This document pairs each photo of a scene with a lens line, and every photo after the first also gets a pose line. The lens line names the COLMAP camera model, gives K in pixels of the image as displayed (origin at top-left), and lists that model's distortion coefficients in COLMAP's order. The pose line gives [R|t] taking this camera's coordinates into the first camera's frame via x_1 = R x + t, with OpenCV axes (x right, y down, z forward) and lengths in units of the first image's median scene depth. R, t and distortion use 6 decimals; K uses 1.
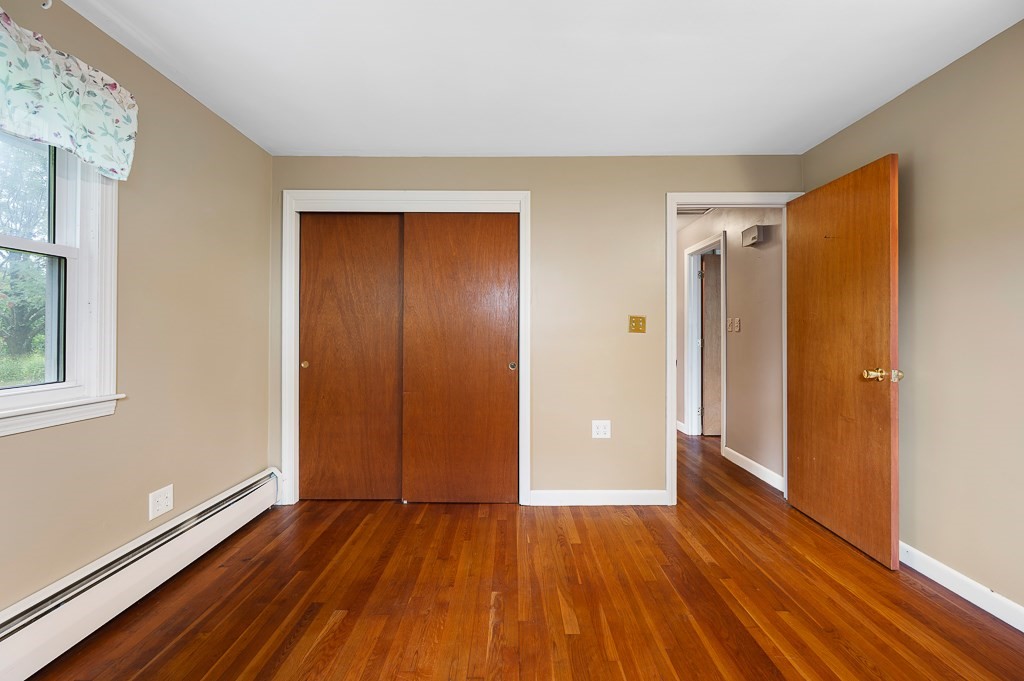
lens RADIAL K [[391.8, 0, 507.3], [0, 391.8, 330.8], [0, 0, 1]] dist [-0.000164, -0.000047]
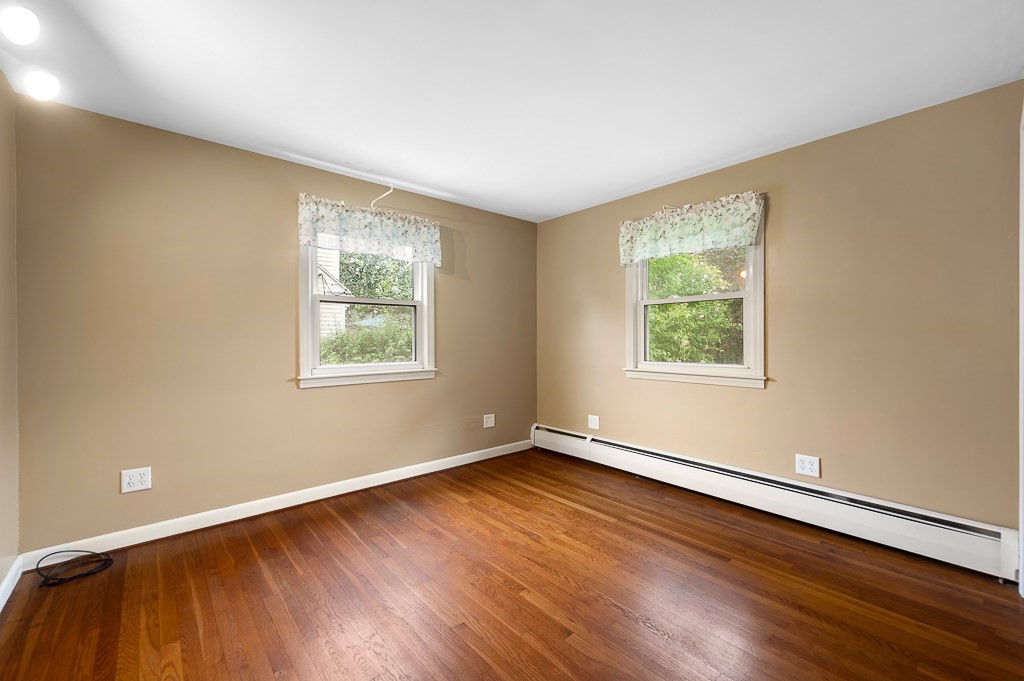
lens RADIAL K [[407.4, 0, 512.0], [0, 407.4, 340.5], [0, 0, 1]] dist [-0.000550, -0.000046]
pose [[-0.735568, 0.003853, -0.677440, 0.956351], [0.006462, 0.999978, -0.001328, 0.011236], [0.677420, -0.005354, -0.735577, 1.629379]]
